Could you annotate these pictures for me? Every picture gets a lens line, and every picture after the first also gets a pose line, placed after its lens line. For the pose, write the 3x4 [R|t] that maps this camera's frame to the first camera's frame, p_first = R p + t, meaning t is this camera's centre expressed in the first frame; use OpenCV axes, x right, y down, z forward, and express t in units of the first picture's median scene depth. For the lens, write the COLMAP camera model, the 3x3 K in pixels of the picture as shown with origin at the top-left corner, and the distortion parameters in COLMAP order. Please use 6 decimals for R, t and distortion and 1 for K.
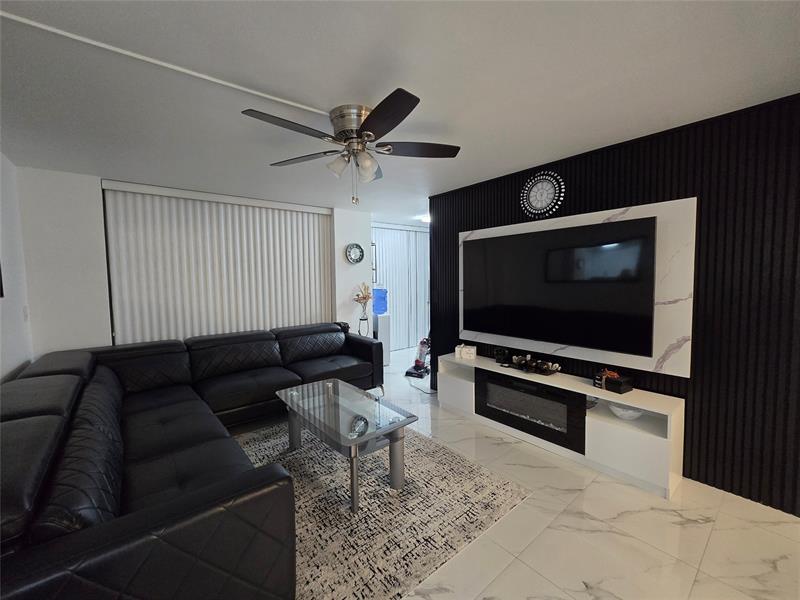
lens RADIAL K [[330.2, 0, 397.8], [0, 330.2, 298.4], [0, 0, 1]] dist [-0.001186, 0.001038]
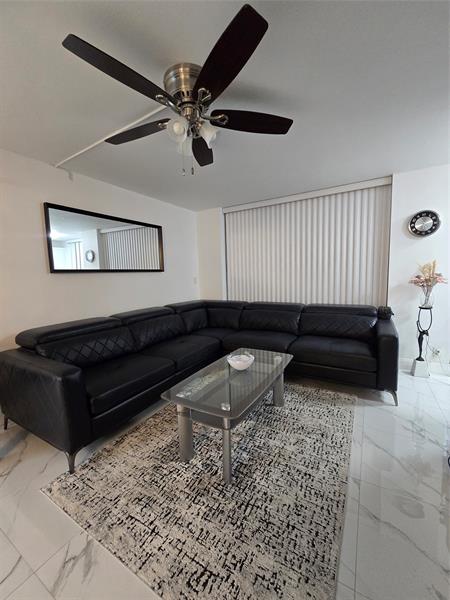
lens RADIAL K [[247.6, 0, 224.4], [0, 247.6, 298.8], [0, 0, 1]] dist [-0.001186, 0.001038]
pose [[0.351721, 0.094811, -0.931291, 0.315446], [-0.040110, 0.995470, 0.086197, 0.012035], [0.935245, 0.007036, 0.353931, 0.404978]]
